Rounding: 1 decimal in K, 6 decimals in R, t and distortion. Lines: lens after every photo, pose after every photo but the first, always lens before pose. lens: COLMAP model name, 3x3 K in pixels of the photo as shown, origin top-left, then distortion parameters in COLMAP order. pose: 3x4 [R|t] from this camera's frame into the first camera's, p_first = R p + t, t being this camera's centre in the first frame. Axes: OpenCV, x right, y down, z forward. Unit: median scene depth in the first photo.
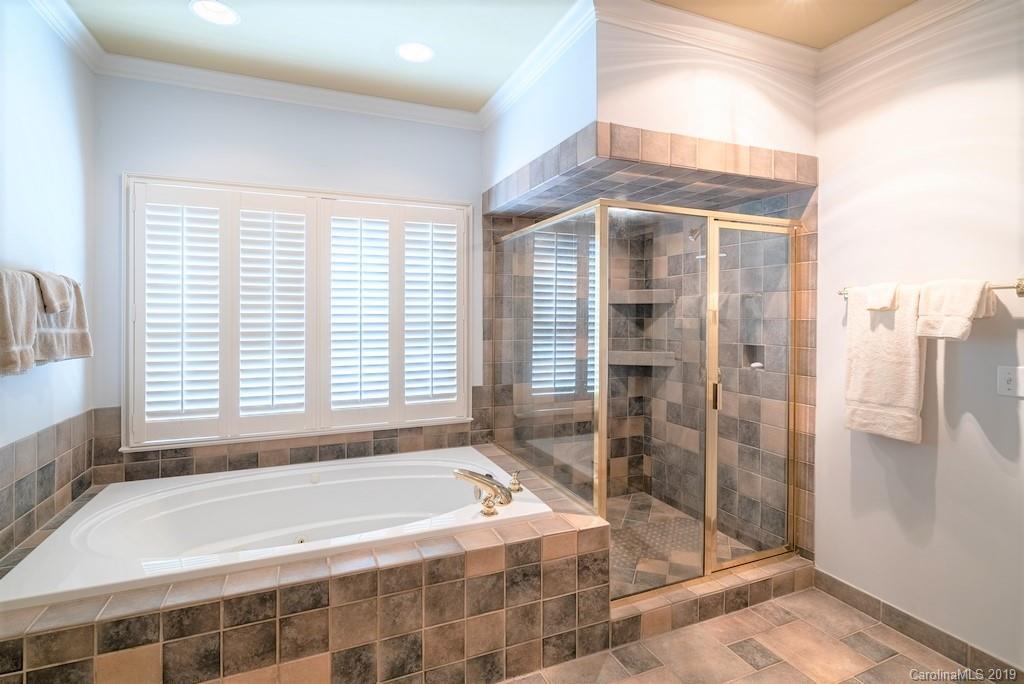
lens RADIAL K [[470.8, 0, 510.1], [0, 470.8, 315.5], [0, 0, 1]] dist [-0.001971, -0.000257]
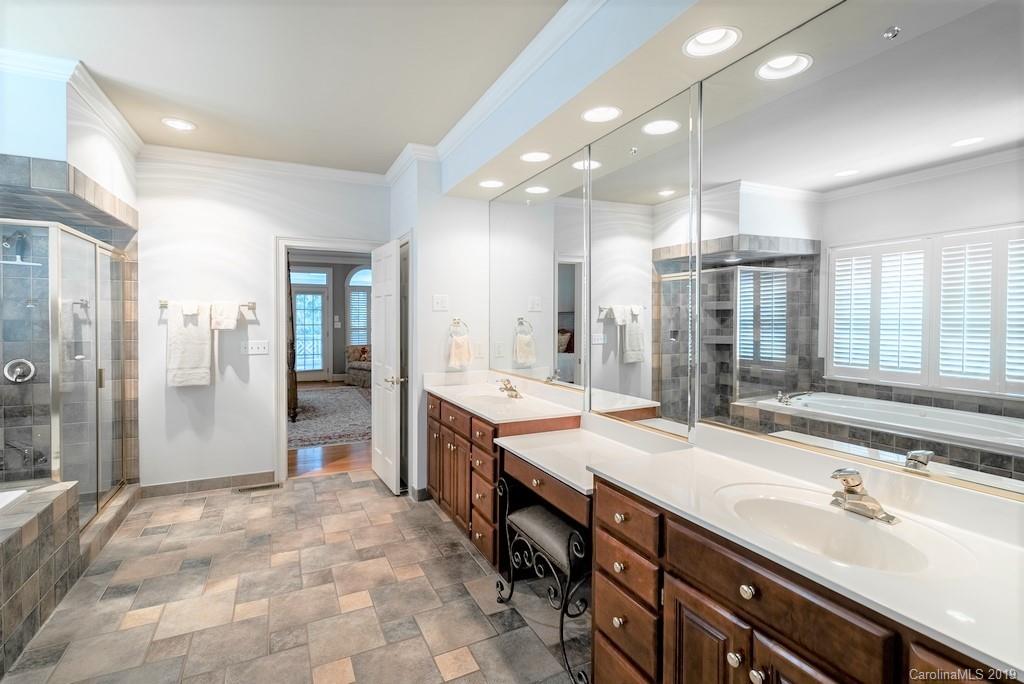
lens RADIAL K [[467.5, 0, 506.3], [0, 467.5, 337.5], [0, 0, 1]] dist [-0.000995, 0.000408]
pose [[-0.065647, -0.041425, 0.996983, -1.005984], [-0.006631, 0.999134, 0.041077, -0.007745], [-0.997821, -0.003914, -0.065864, -0.071891]]
